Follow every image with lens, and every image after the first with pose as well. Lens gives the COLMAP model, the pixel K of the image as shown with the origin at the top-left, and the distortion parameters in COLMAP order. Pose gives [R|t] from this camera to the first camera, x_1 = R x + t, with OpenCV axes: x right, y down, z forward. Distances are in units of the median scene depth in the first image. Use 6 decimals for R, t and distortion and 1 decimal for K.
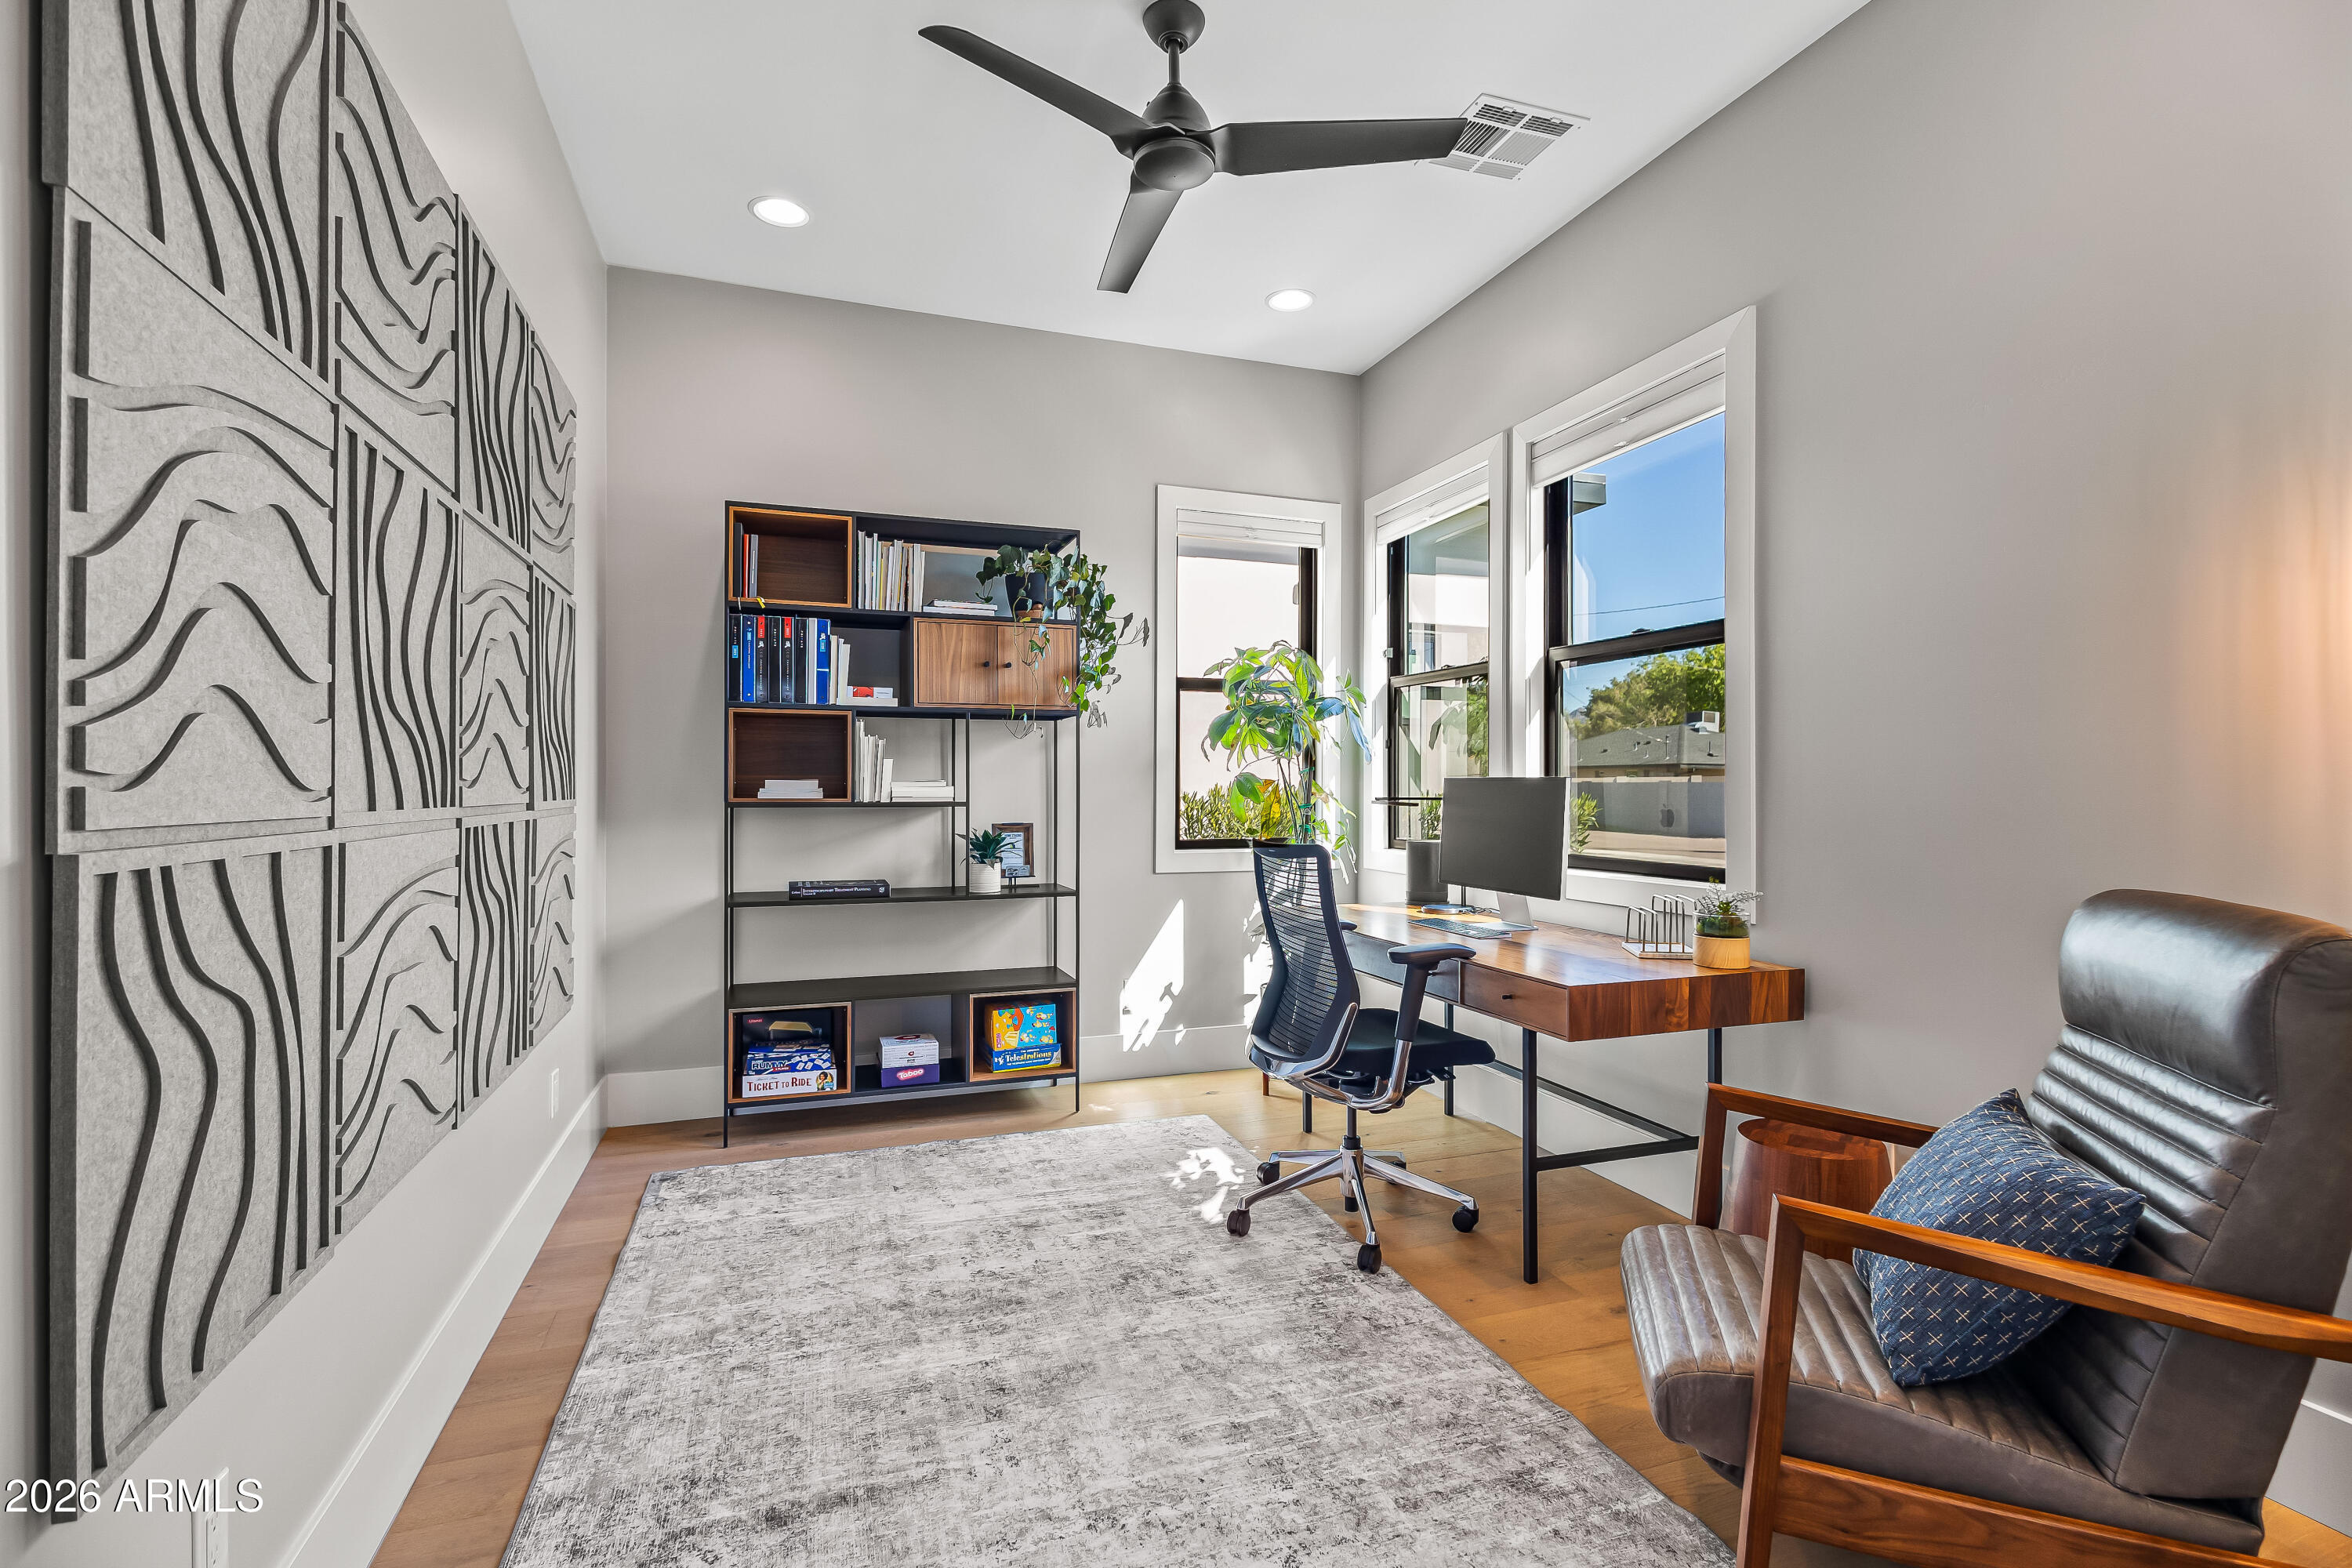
lens RADIAL K [[1110.1, 0, 1238.4], [0, 1110.1, 778.8], [0, 0, 1]] dist [0.008240, 0.000196]
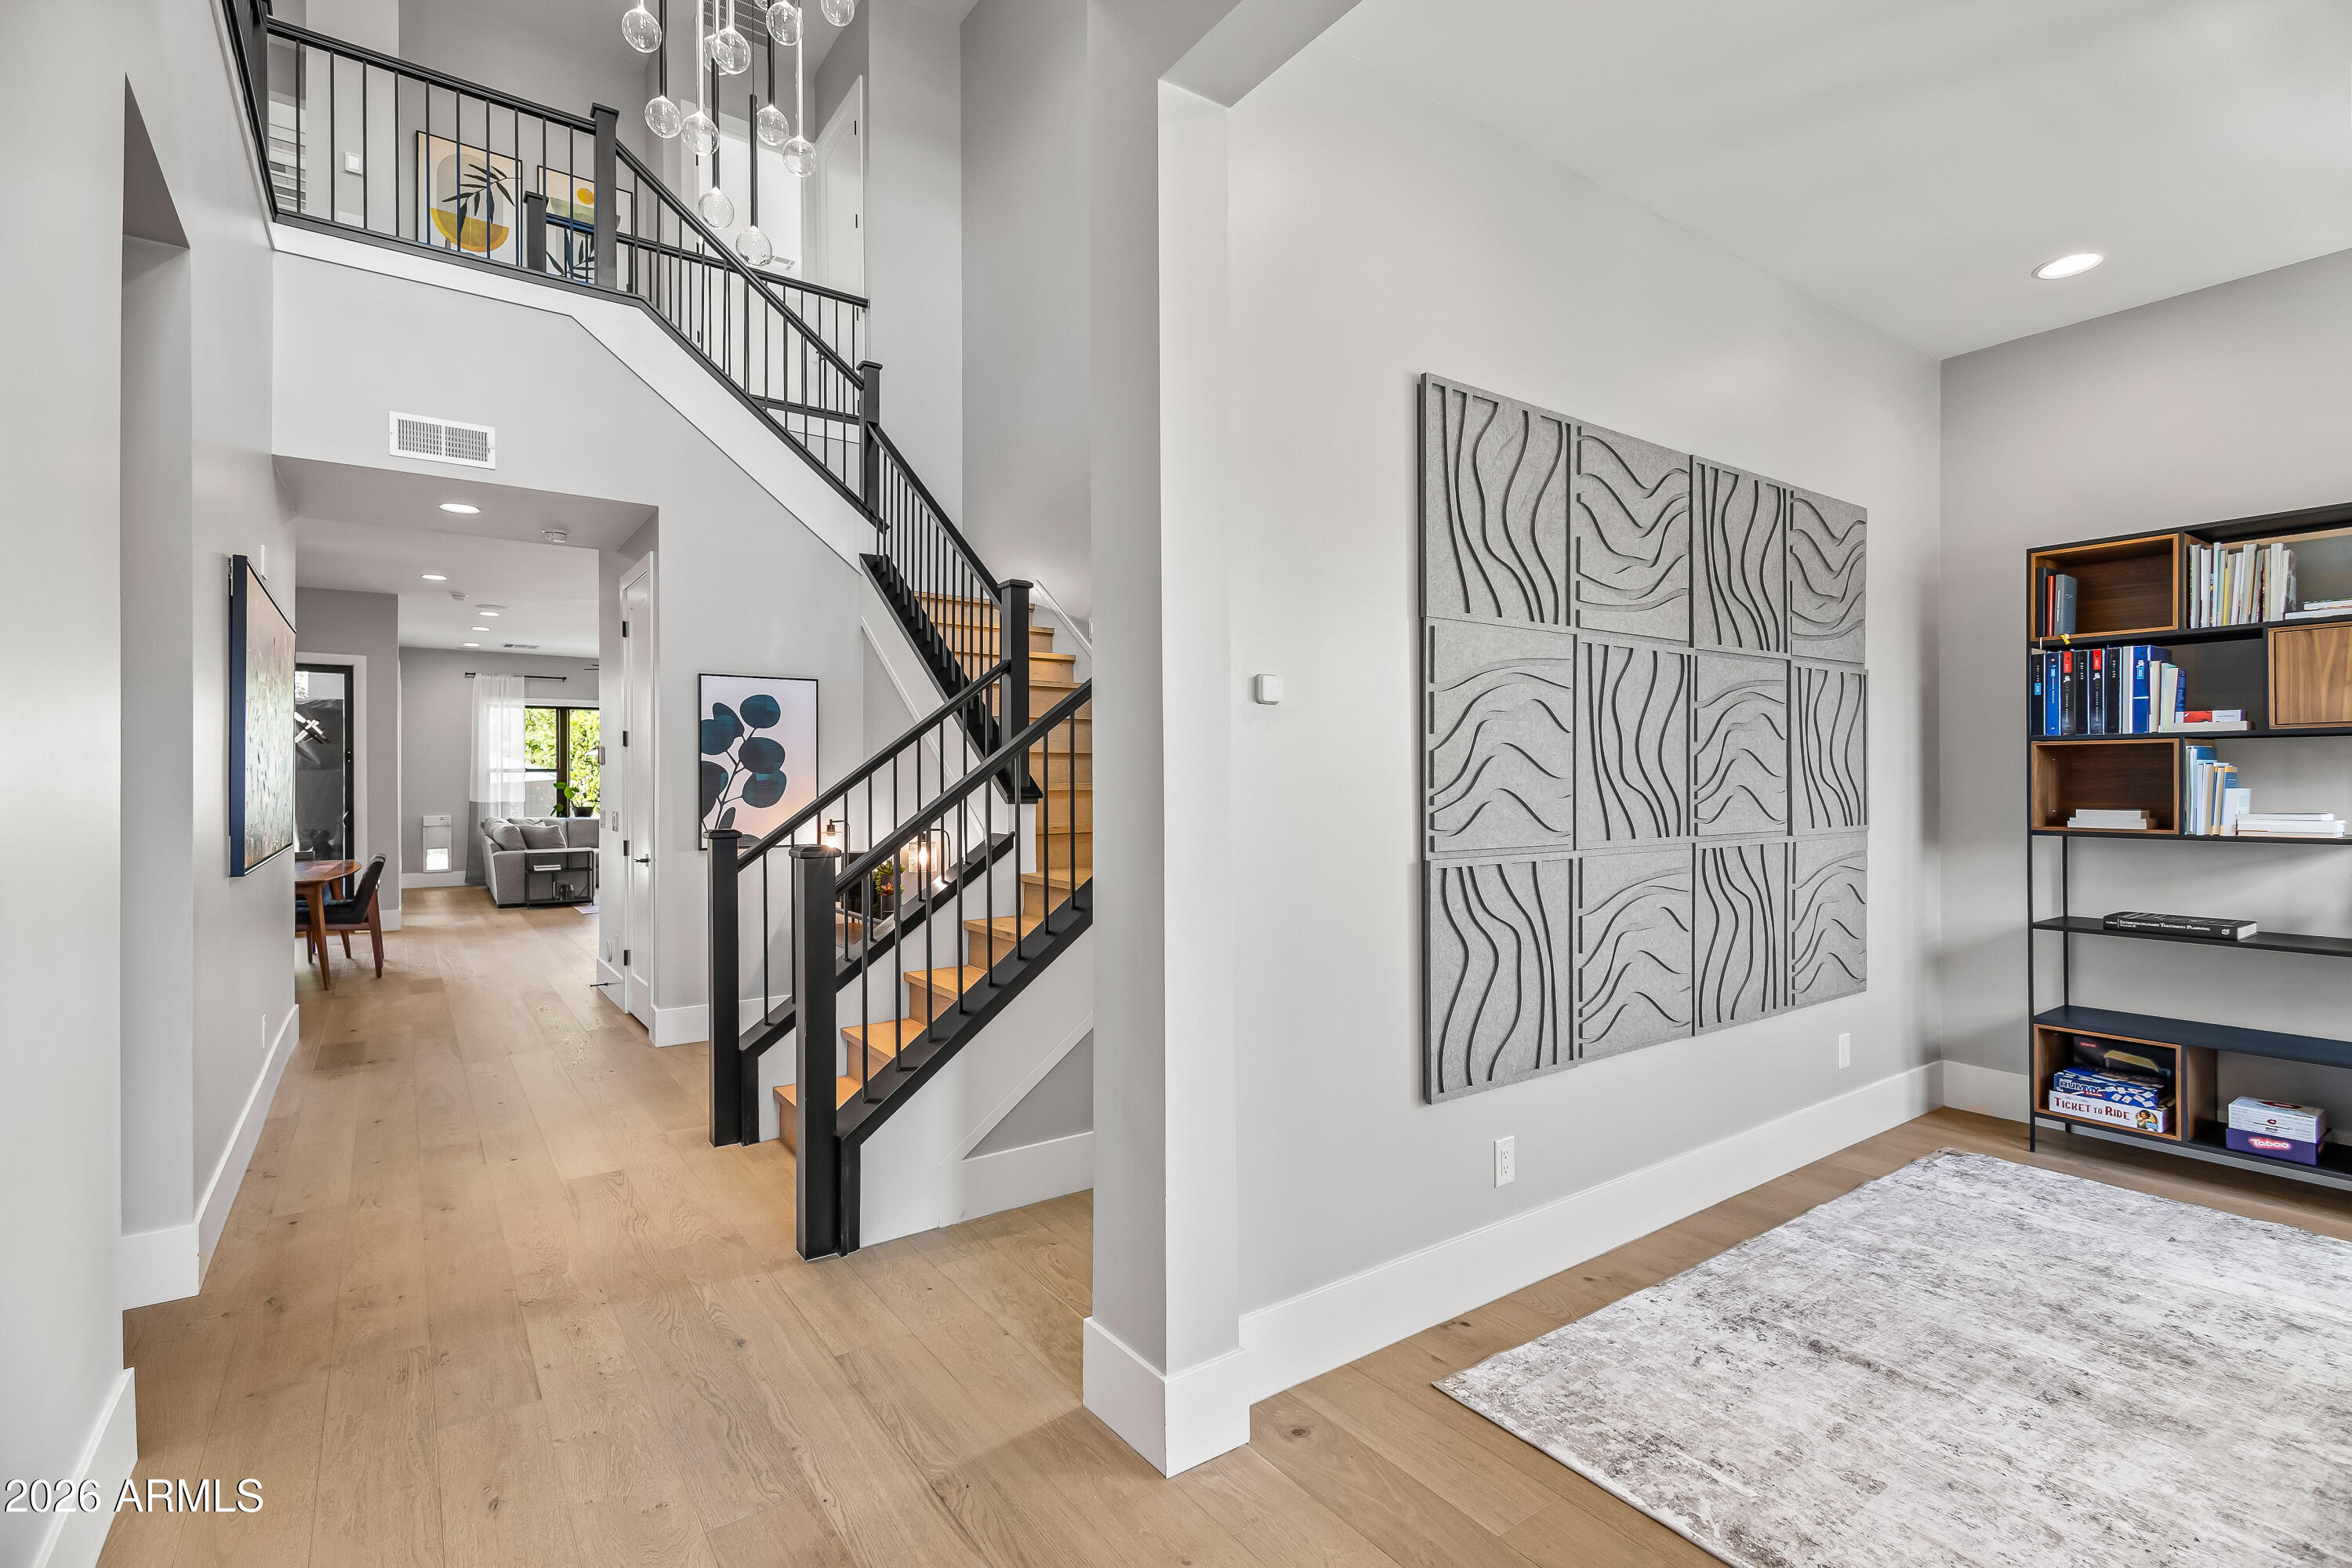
lens RADIAL K [[1110.1, 0, 1172.0], [0, 1110.1, 777.2], [0, 0, 1]] dist [0.008240, 0.000196]
pose [[0.261818, -0.006113, -0.965098, 0.413655], [0.009353, 0.999949, -0.003796, -0.038493], [0.965072, -0.008032, 0.261862, -0.091529]]
